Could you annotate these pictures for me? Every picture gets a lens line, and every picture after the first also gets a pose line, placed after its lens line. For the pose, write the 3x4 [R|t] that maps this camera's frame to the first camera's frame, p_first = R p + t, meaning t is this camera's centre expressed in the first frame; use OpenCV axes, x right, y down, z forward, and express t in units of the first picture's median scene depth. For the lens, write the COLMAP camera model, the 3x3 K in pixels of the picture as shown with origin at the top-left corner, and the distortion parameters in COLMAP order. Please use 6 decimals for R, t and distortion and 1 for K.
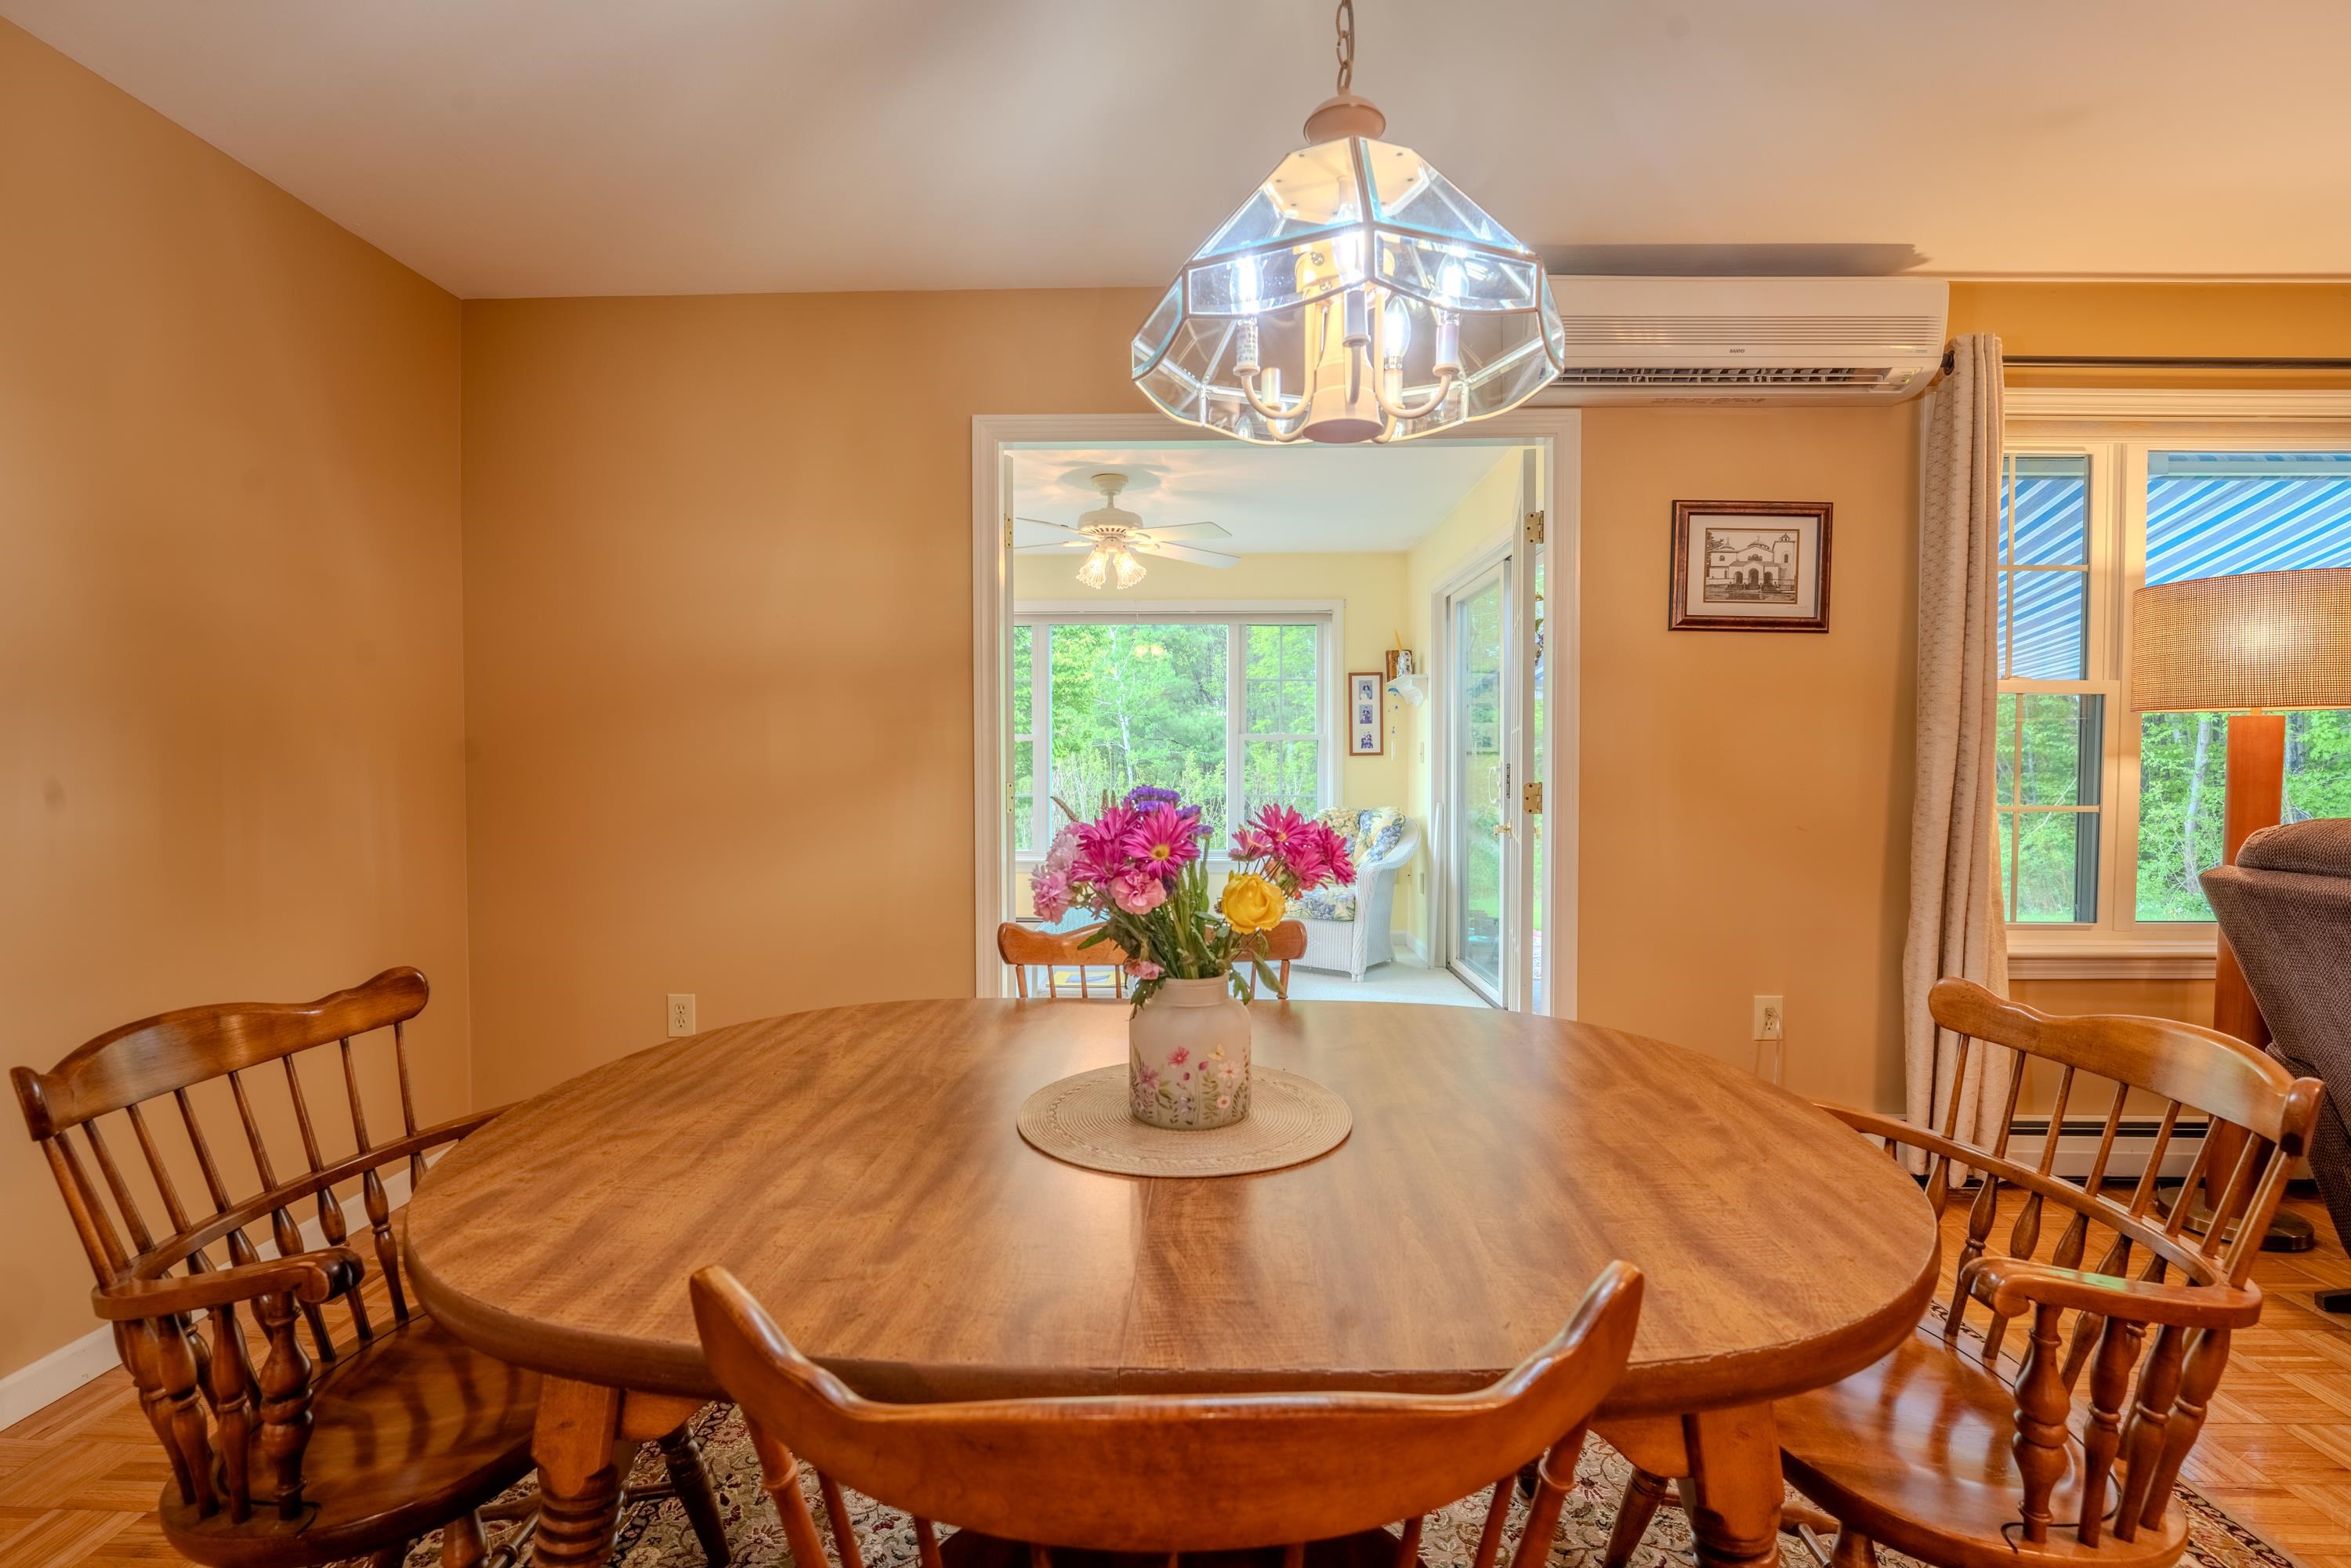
lens RADIAL K [[1061.5, 0, 1175.5], [0, 1061.5, 784.0], [0, 0, 1]] dist [-0.002680, -0.000351]
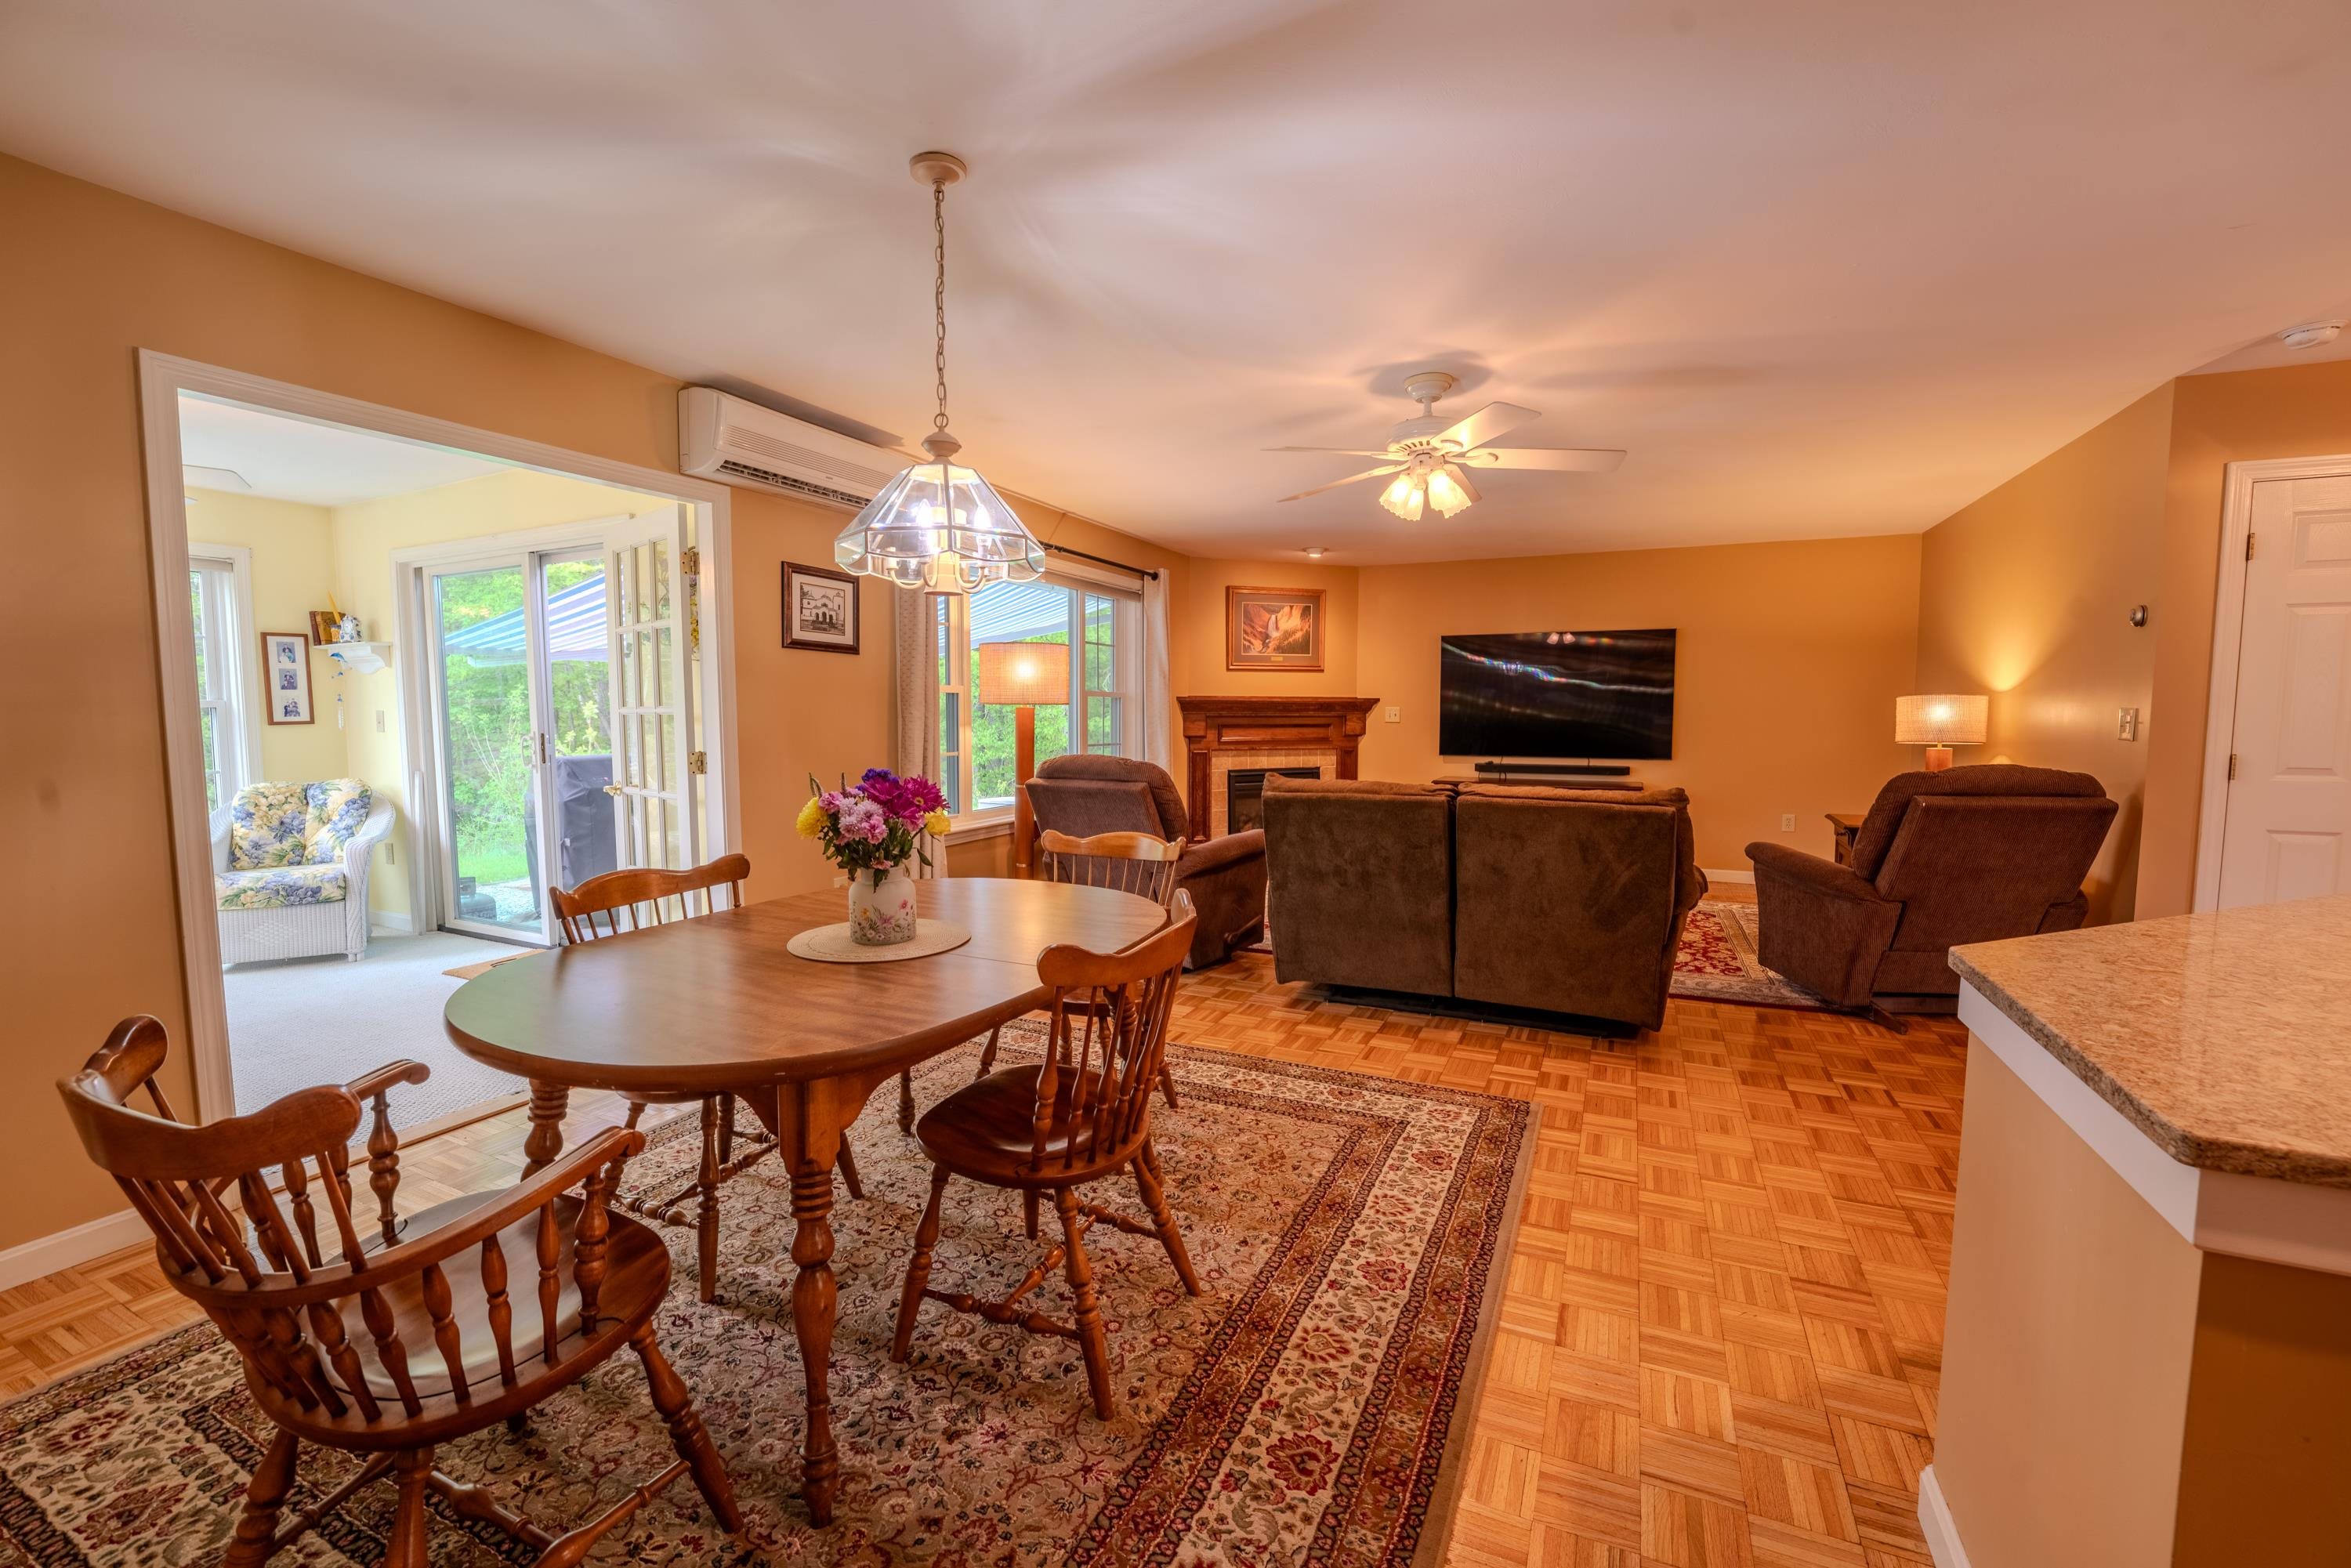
lens RADIAL K [[970.2, 0, 1175.5], [0, 970.2, 784.0], [0, 0, 1]] dist [0.000510, 0.000054]
pose [[0.406818, -0.069442, 0.910866, -0.576833], [0.022521, 0.997566, 0.065993, -0.029088], [-0.913232, -0.006333, 0.407391, -0.074315]]
